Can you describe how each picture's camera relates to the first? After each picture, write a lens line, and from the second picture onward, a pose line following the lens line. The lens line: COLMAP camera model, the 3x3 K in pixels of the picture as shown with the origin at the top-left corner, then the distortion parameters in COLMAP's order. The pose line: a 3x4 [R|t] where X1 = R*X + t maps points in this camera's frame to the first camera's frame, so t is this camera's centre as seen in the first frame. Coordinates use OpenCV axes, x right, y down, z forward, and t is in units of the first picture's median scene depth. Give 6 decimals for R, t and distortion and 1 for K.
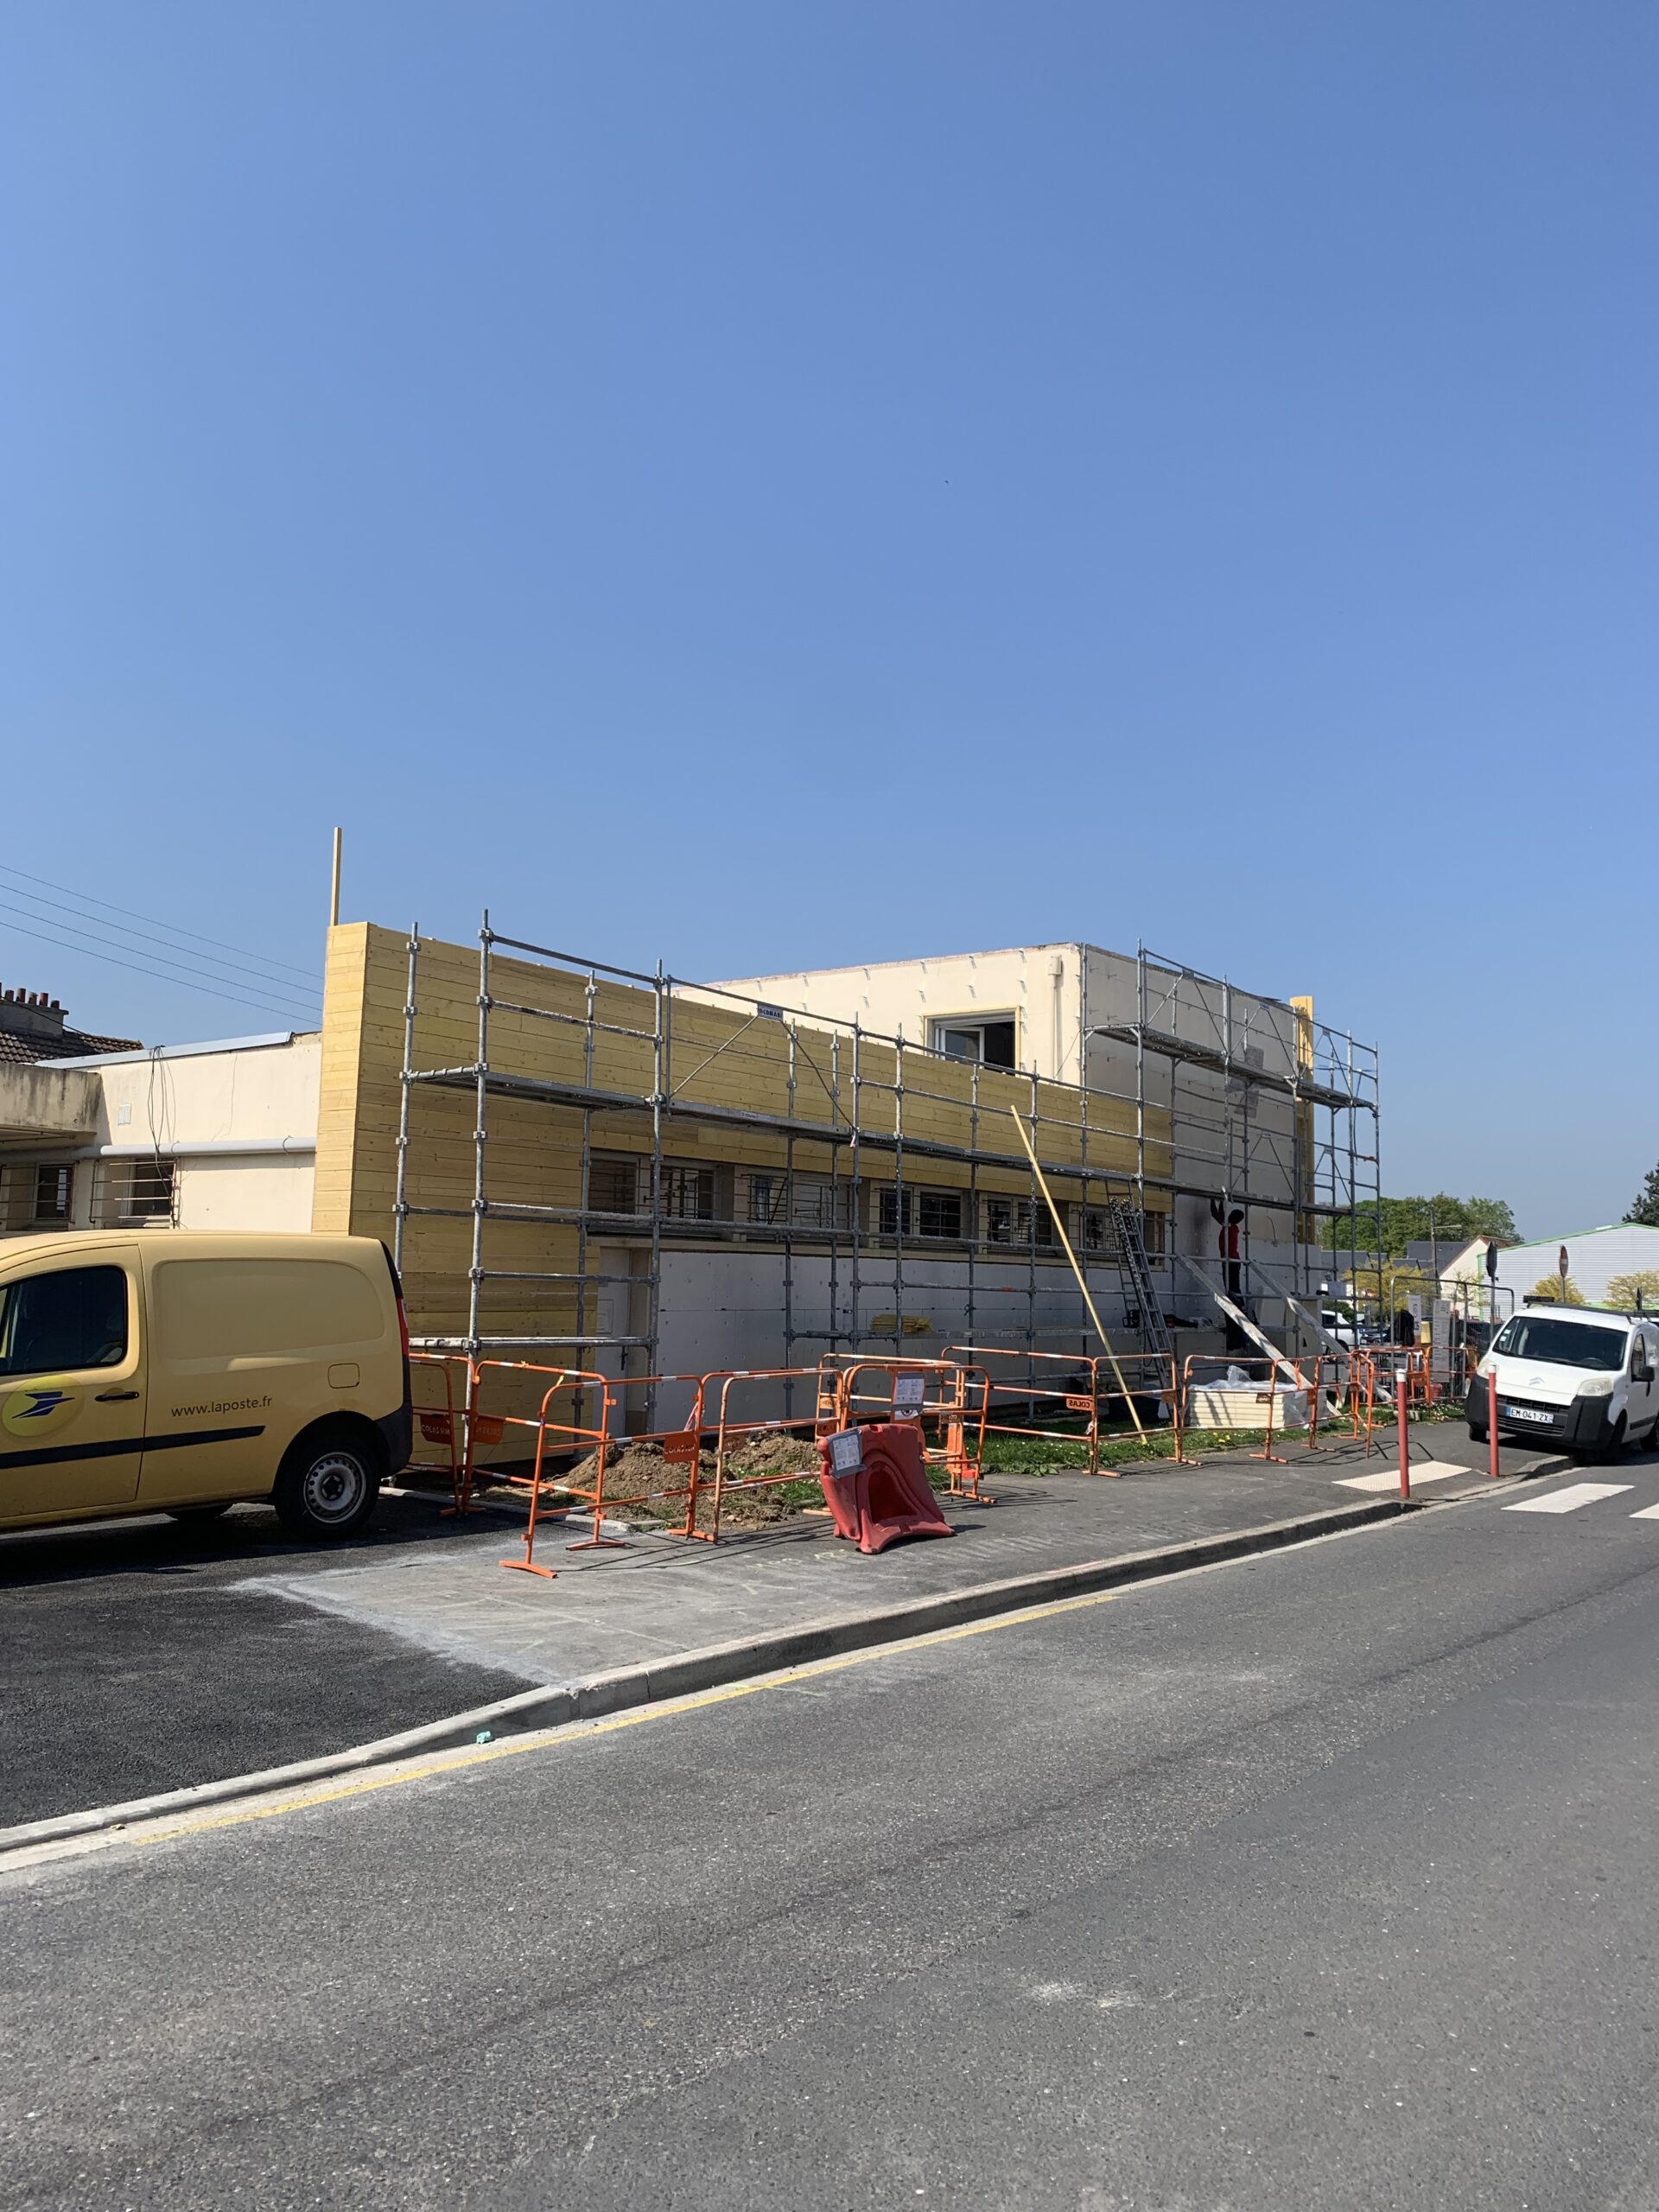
lens RADIAL K [[1686.3, 0, 829.5], [0, 1686.3, 1106.0], [0, 0, 1]] dist [-0.000302, -0.001490]
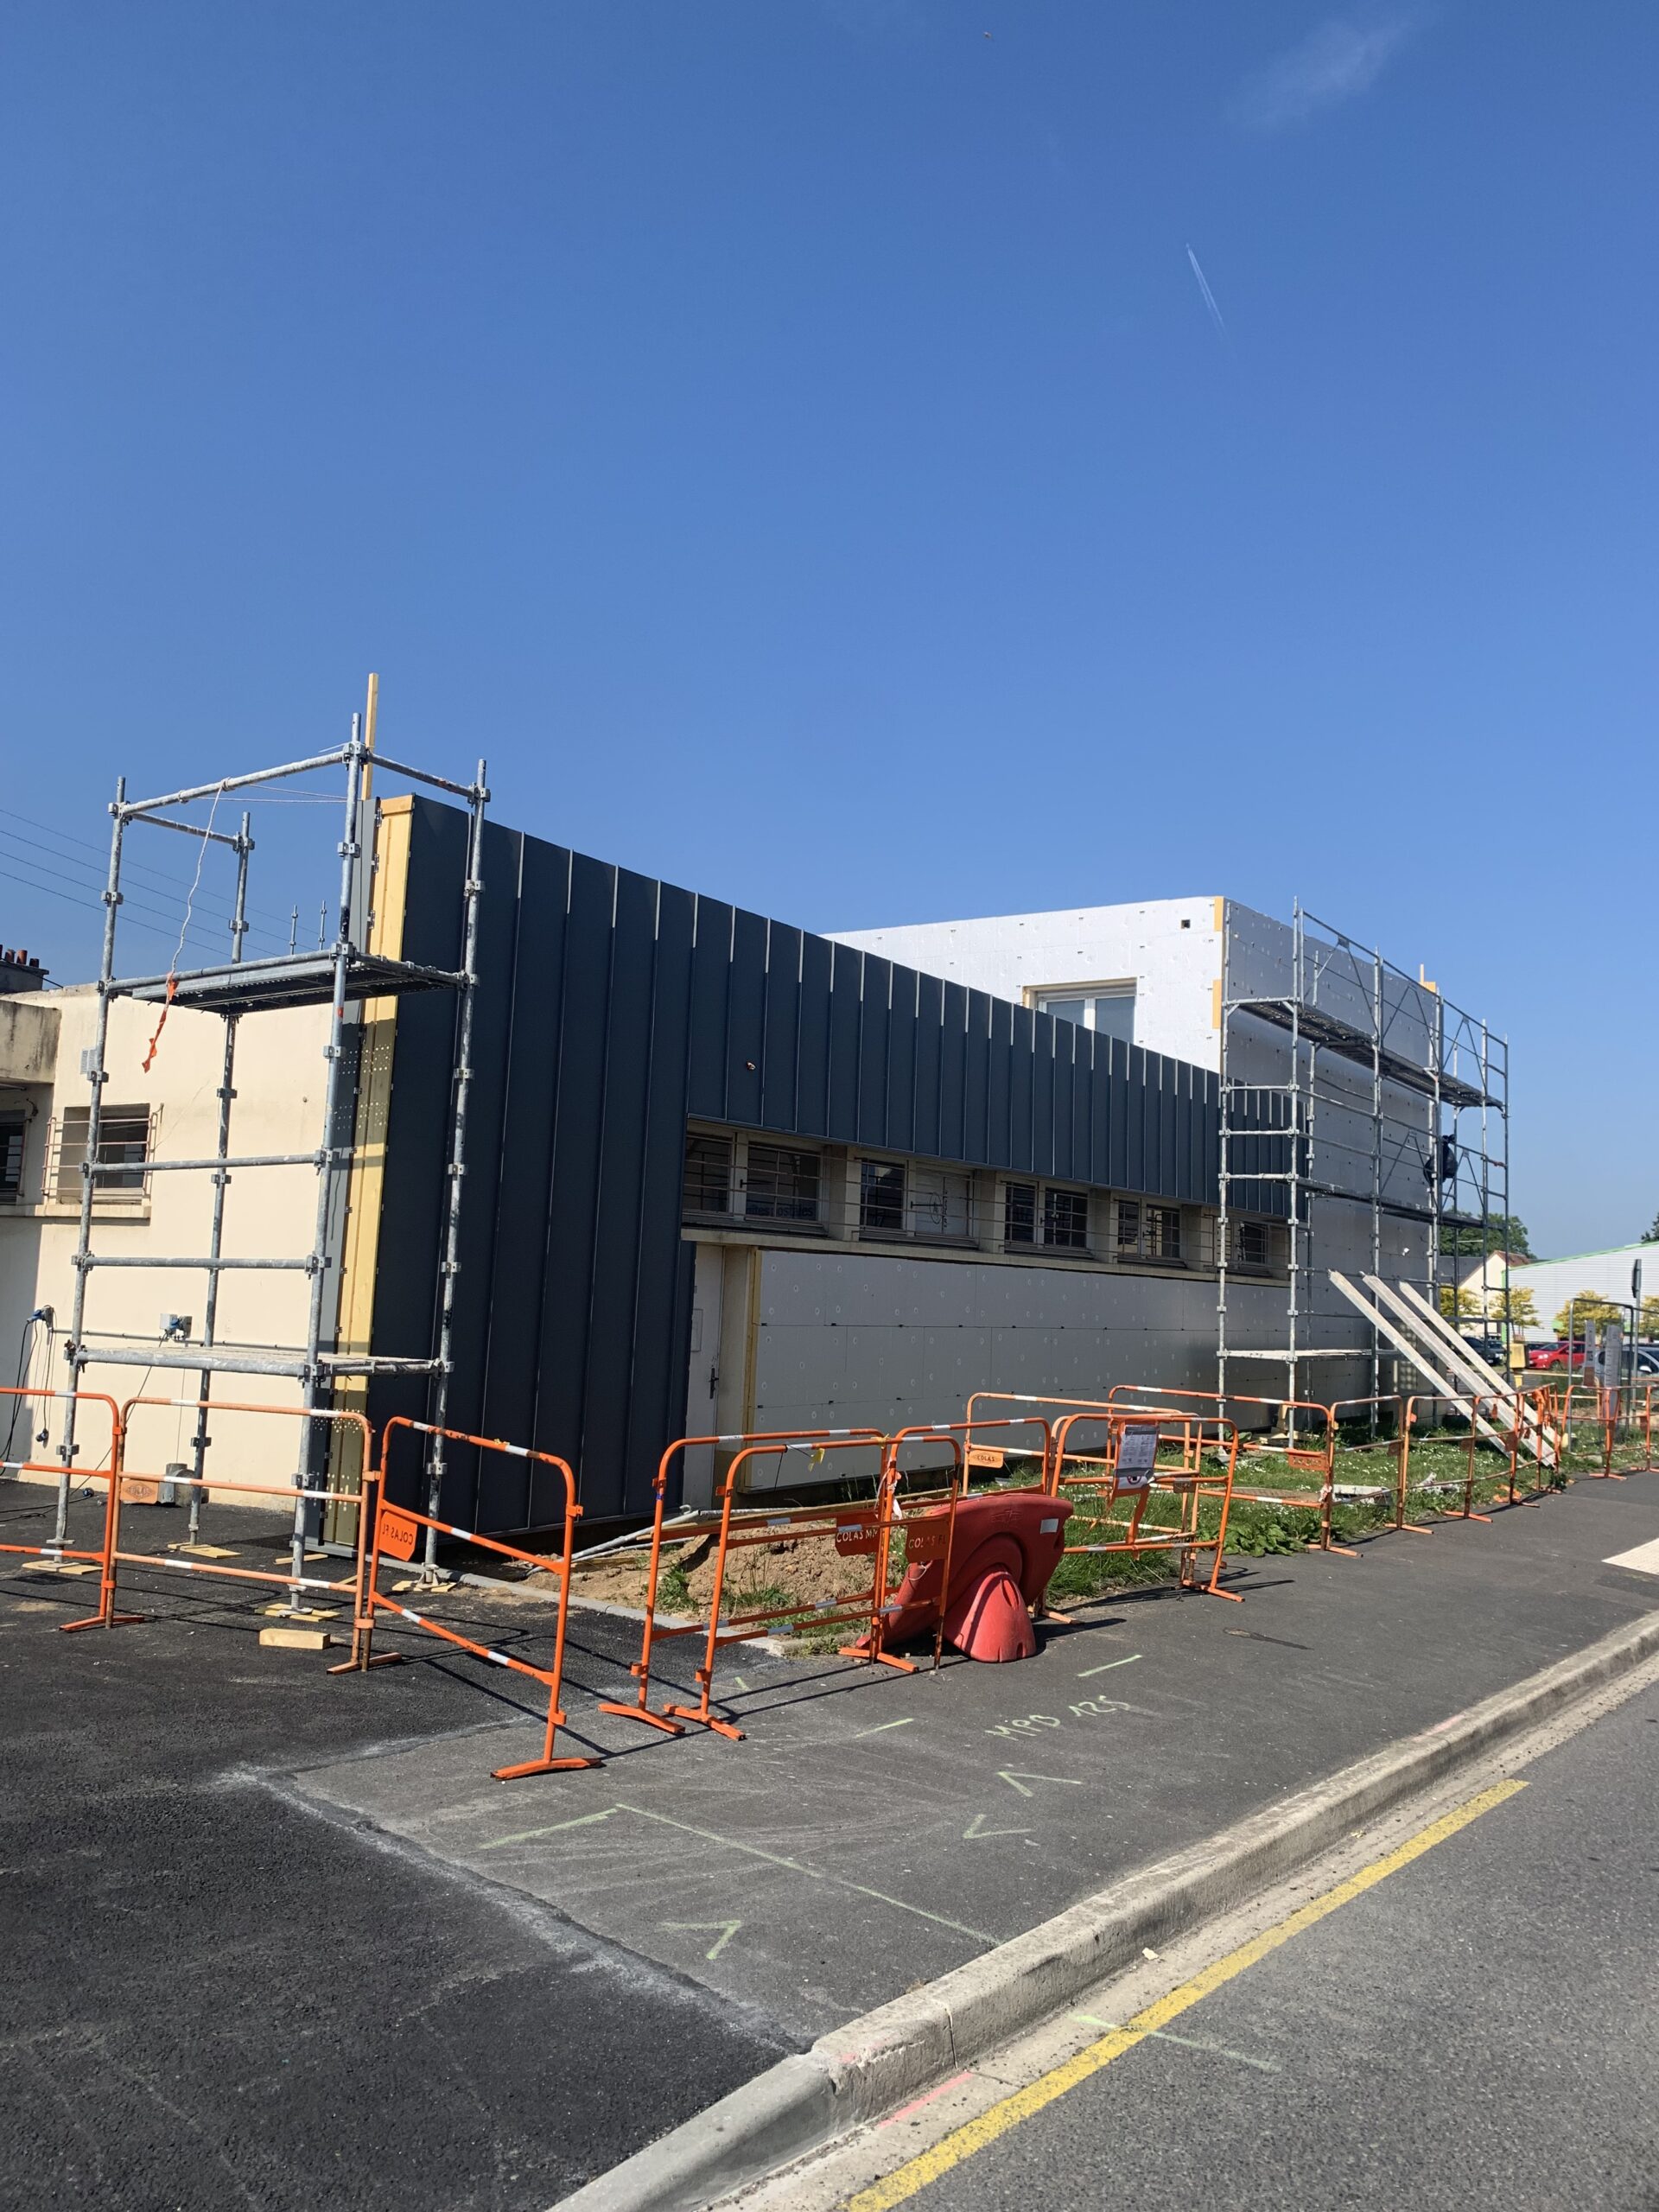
lens RADIAL K [[1686.3, 0, 829.5], [0, 1686.3, 1106.0], [0, 0, 1]] dist [-0.000302, -0.001490]
pose [[0.999676, 0.025168, 0.003899, -0.054193], [-0.025166, 0.999683, -0.000472, 0.013153], [-0.003909, 0.000374, 0.999992, 0.152762]]
